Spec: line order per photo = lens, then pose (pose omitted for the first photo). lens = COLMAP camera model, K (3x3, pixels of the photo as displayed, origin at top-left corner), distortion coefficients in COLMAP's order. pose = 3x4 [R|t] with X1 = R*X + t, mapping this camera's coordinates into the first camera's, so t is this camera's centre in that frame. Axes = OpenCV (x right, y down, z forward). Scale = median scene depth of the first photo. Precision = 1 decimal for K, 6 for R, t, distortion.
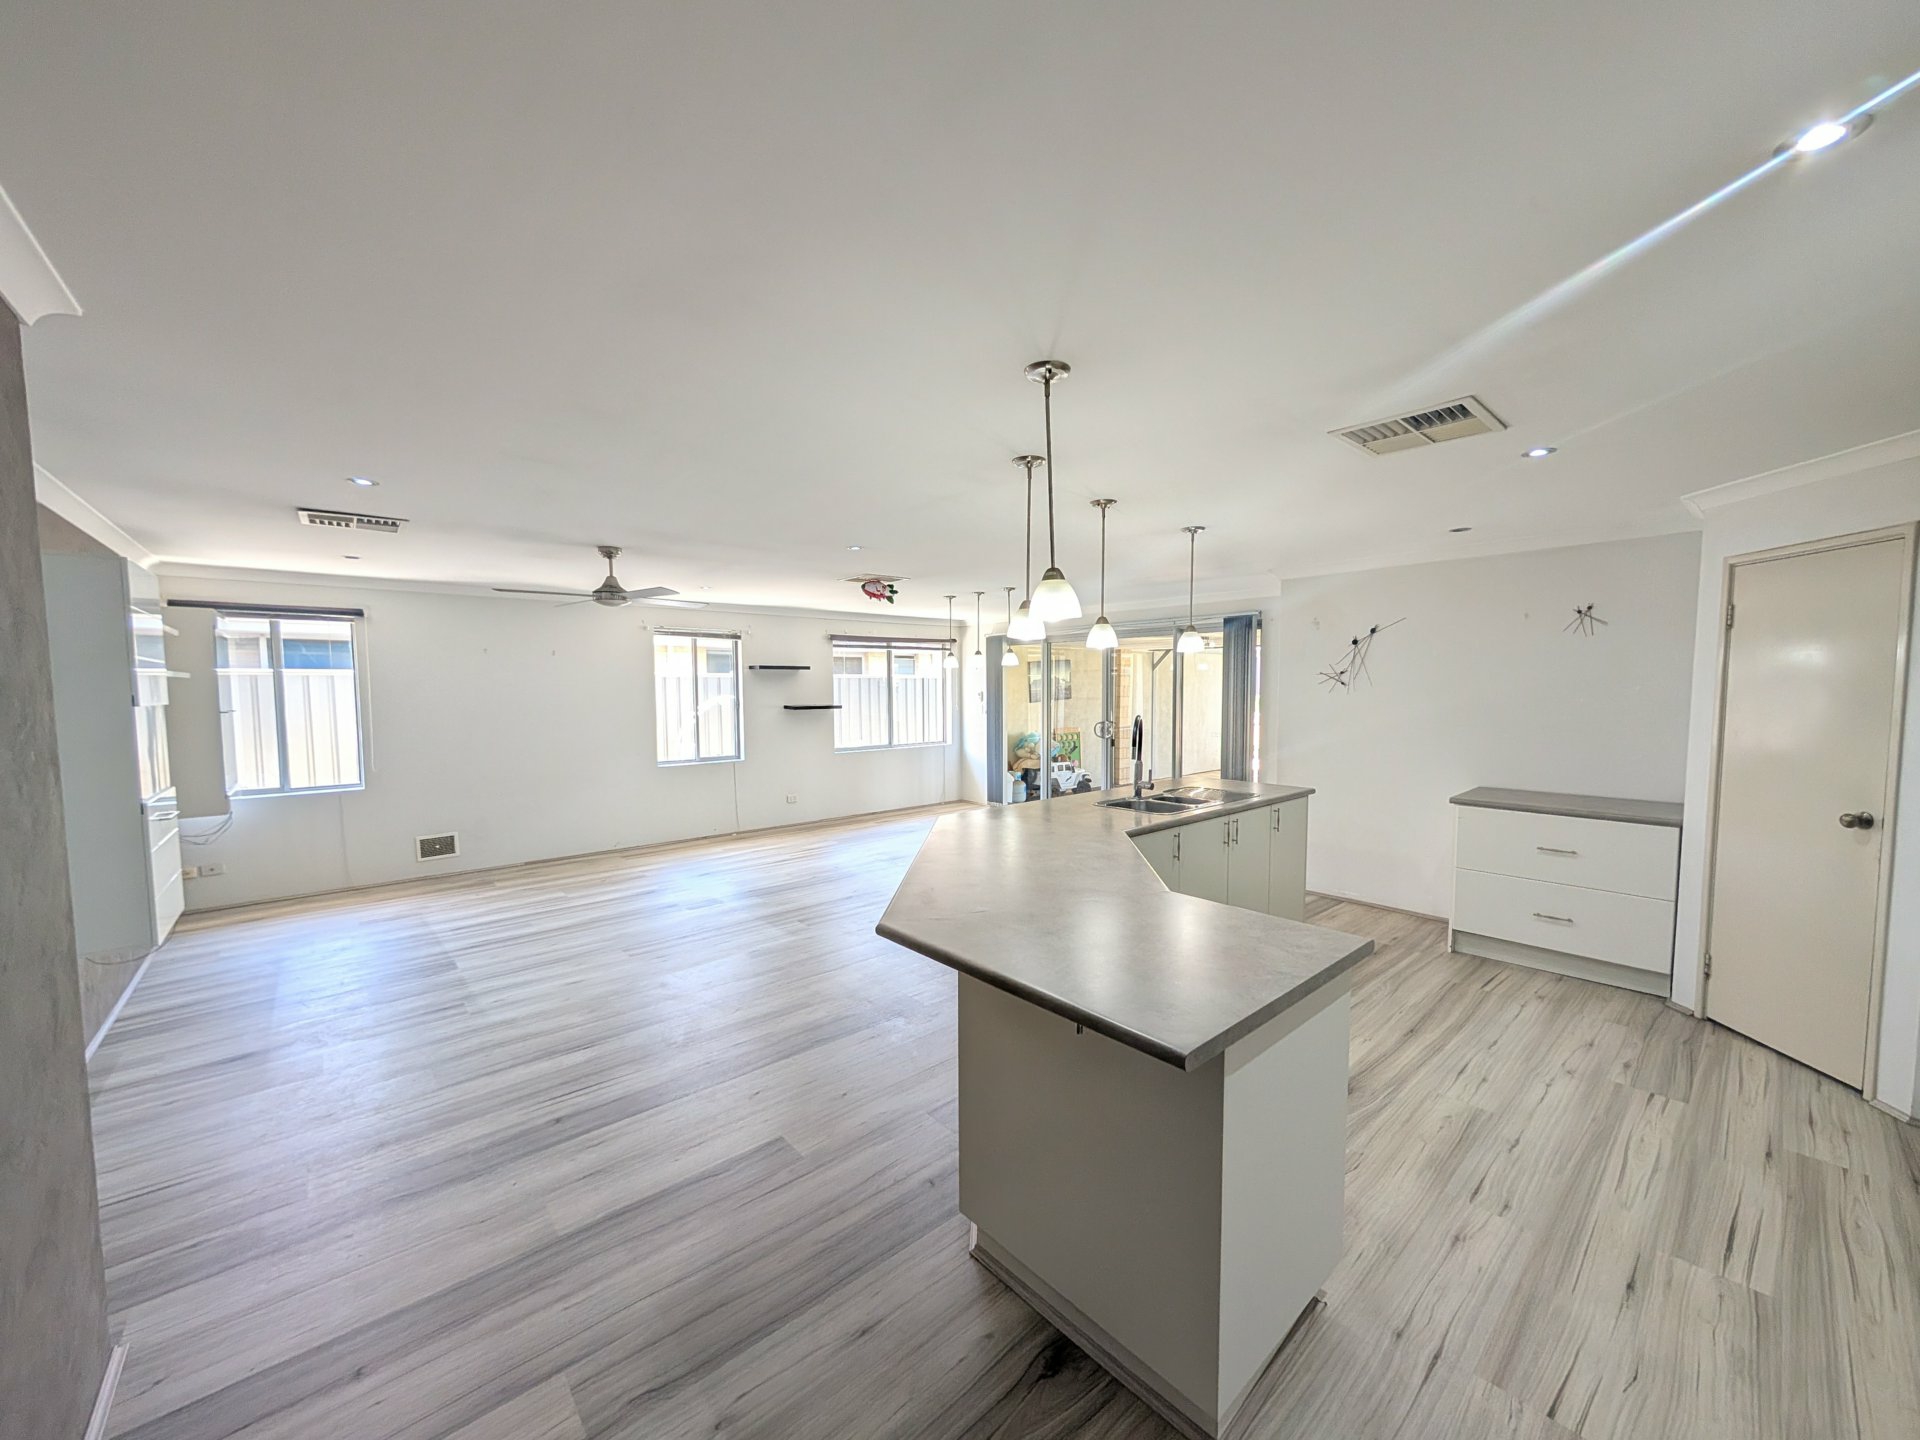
lens RADIAL K [[725.8, 0, 966.3], [0, 725.8, 733.7], [0, 0, 1]] dist [-0.000880, 0.000061]
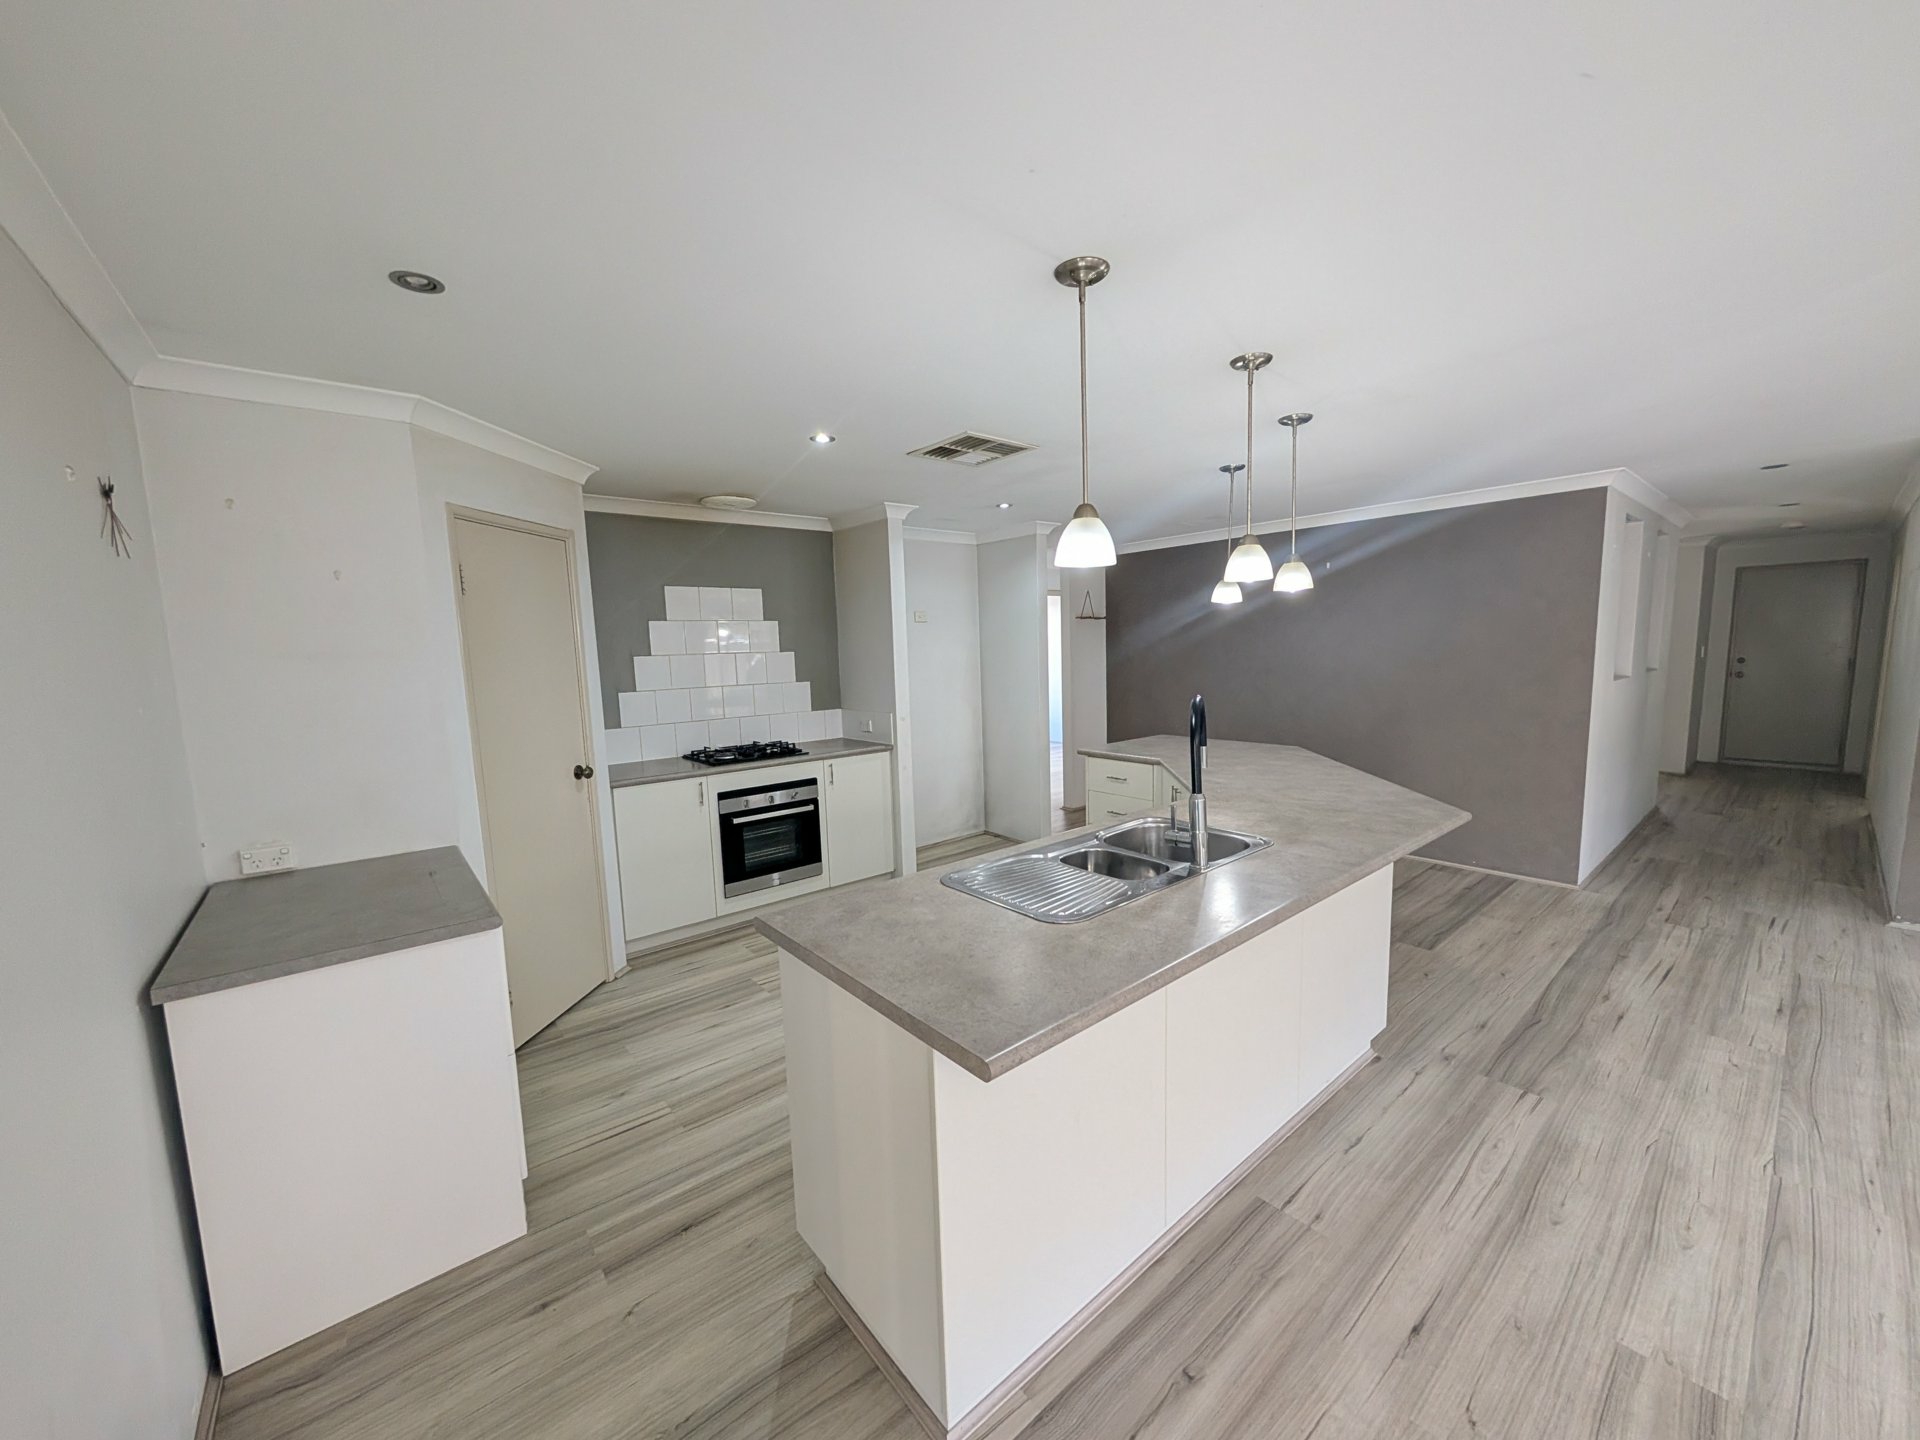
lens RADIAL K [[725.8, 0, 966.3], [0, 725.8, 733.7], [0, 0, 1]] dist [-0.000880, 0.000061]
pose [[-0.999109, 0.031176, 0.028464, 0.266376], [0.035916, 0.982076, 0.185031, -0.069089], [-0.022186, 0.185889, -0.982320, 1.040428]]
